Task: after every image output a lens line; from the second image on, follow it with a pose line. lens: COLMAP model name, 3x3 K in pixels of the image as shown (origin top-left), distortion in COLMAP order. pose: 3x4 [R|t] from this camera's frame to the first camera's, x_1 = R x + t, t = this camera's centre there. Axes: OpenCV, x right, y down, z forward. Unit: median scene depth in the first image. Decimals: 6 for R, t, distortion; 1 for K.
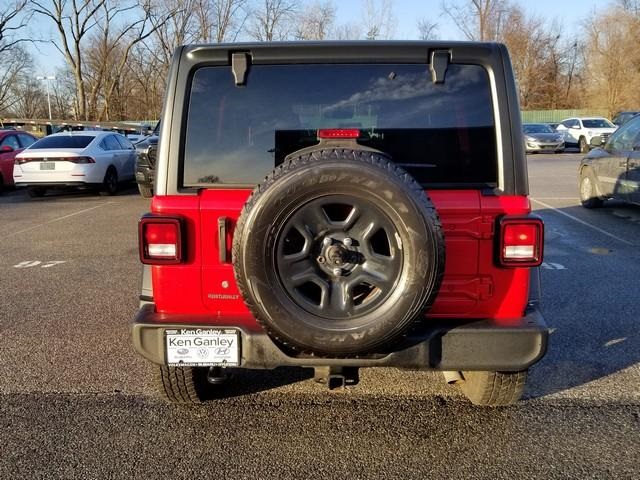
lens RADIAL K [[593.7, 0, 317.3], [0, 593.7, 237.5], [0, 0, 1]] dist [0.000603, -0.005379]
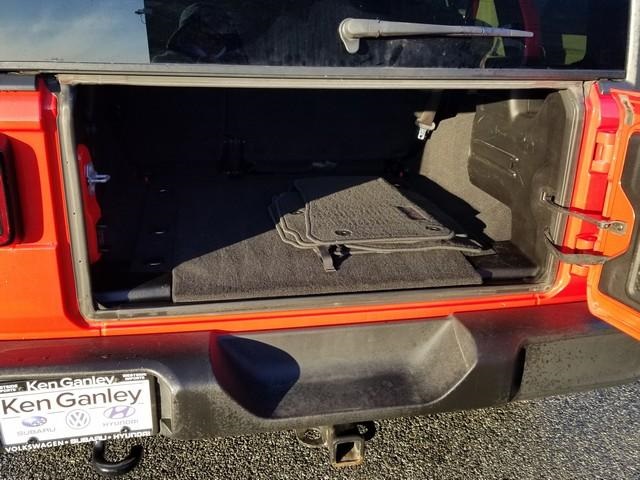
lens RADIAL K [[593.7, 0, 317.3], [0, 593.7, 237.5], [0, 0, 1]] dist [0.000603, -0.005379]
pose [[0.971470, -0.055805, 0.230505, -0.082764], [0.009088, 0.979968, 0.198948, -0.040558], [-0.236990, -0.191177, 0.952516, 0.402394]]
